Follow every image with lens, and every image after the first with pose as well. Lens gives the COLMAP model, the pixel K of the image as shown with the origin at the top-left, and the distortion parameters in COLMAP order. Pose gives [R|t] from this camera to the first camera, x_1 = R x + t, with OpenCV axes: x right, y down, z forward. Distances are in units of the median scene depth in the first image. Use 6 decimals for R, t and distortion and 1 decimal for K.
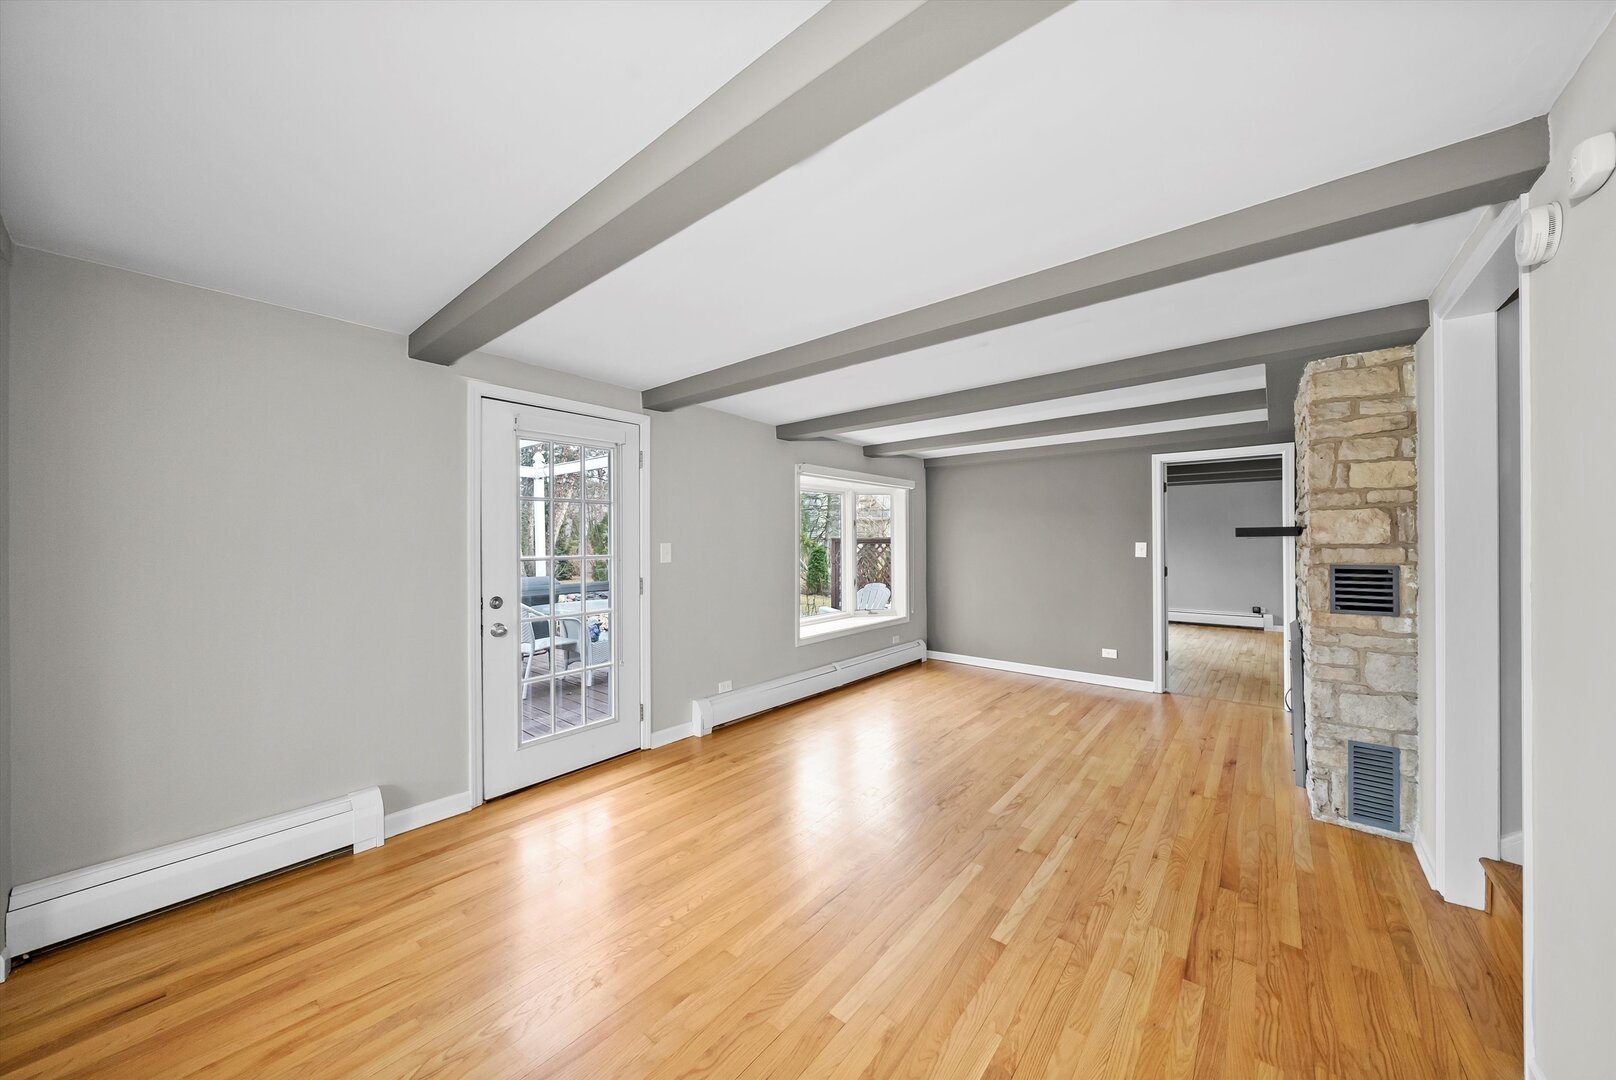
lens RADIAL K [[560.8, 0, 802.5], [0, 560.8, 535.8], [0, 0, 1]] dist [-0.005183, 0.000030]
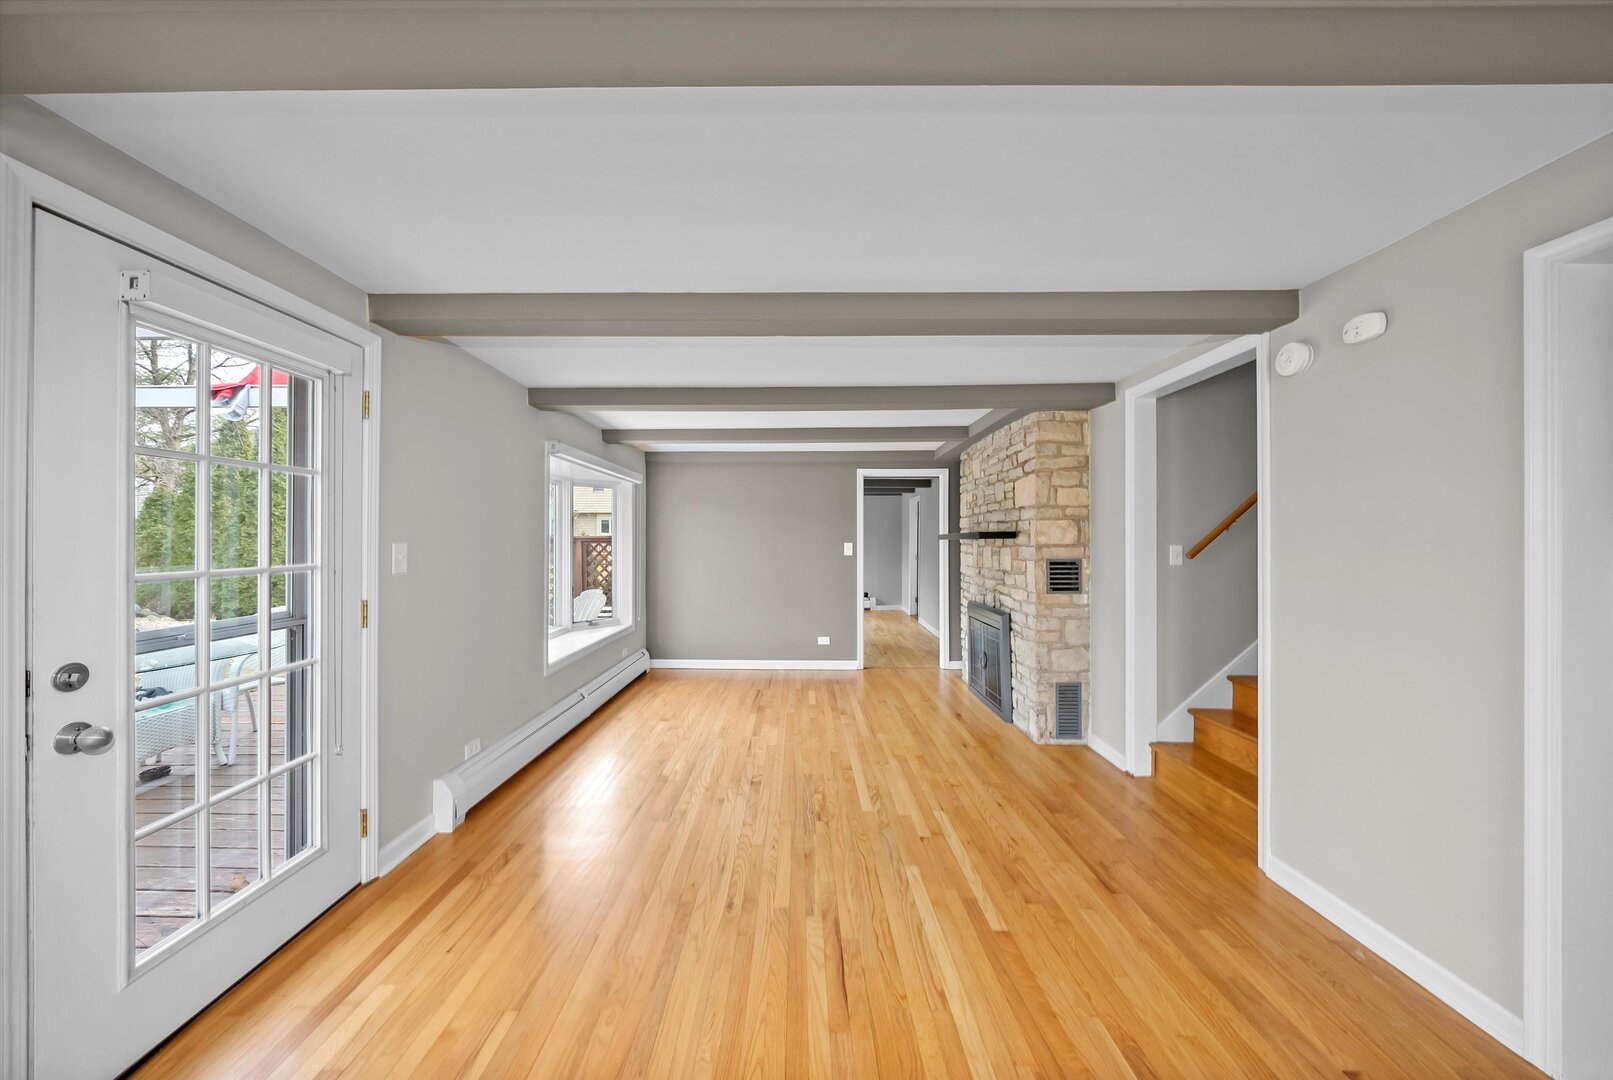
lens RADIAL K [[559.7, 0, 801.0], [0, 559.7, 535.8], [0, 0, 1]] dist [-0.005183, 0.000030]
pose [[0.767154, 0.008626, 0.641405, -0.427710], [-0.009048, 0.999956, -0.002626, 0.002663], [-0.641399, -0.003789, 0.767198, 0.322142]]
